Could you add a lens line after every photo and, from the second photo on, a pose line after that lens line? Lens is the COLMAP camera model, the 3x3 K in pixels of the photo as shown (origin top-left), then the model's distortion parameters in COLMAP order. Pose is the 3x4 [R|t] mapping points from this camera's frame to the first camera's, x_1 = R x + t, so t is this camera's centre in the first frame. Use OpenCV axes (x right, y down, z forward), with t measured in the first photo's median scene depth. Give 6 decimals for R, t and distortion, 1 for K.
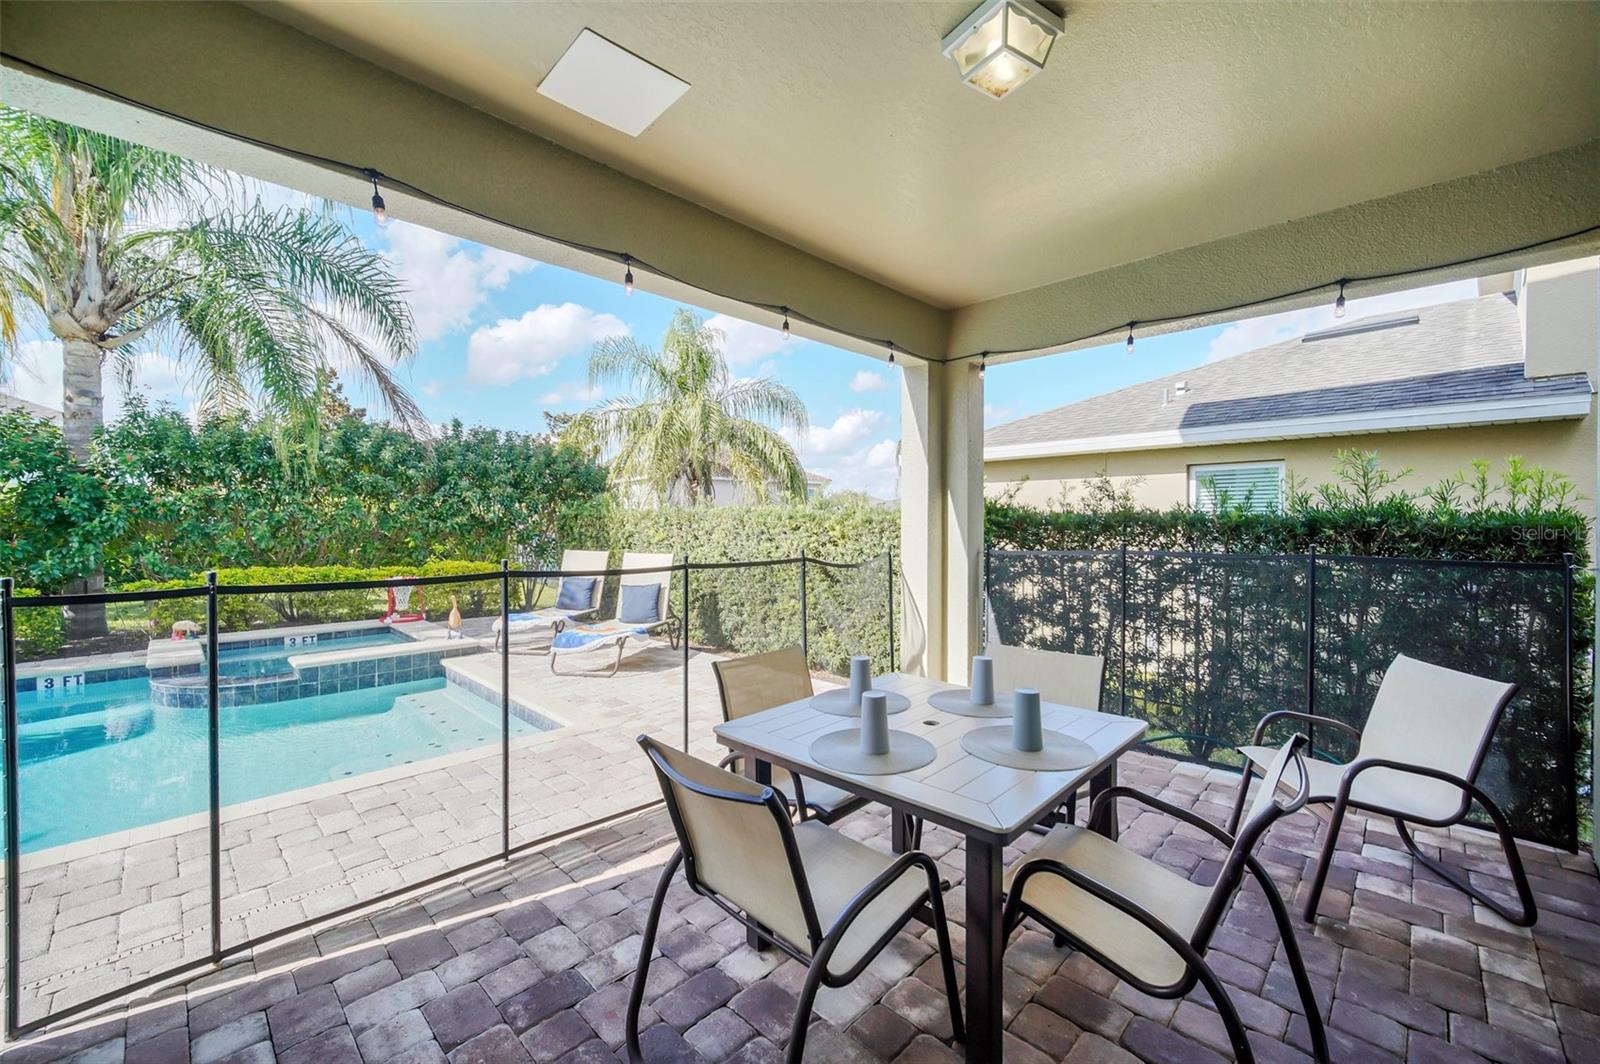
lens RADIAL K [[644.1, 0, 798.3], [0, 644.1, 525.2], [0, 0, 1]] dist [-0.001211, -0.000284]
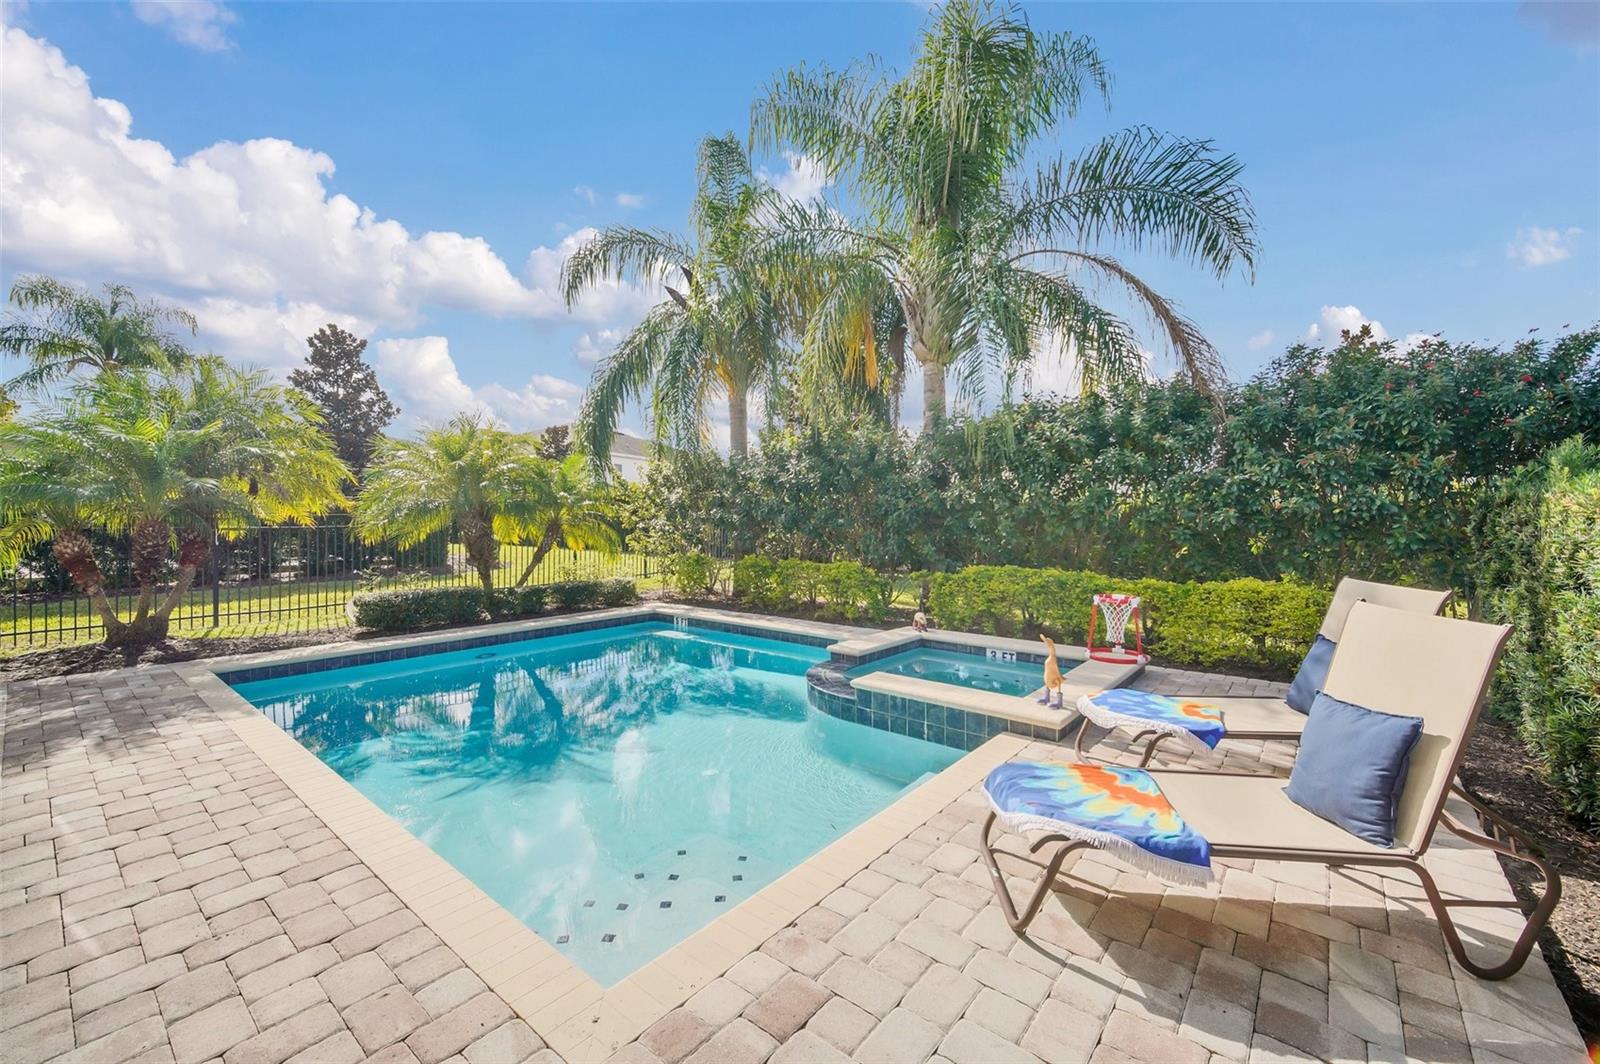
lens RADIAL K [[644.1, 0, 798.3], [0, 644.1, 525.2], [0, 0, 1]] dist [-0.001211, -0.000284]
pose [[0.078269, 0.009188, -0.996890, 0.052442], [-0.003414, 0.999954, 0.008949, 0.000373], [0.996926, 0.002703, 0.078297, 0.681251]]
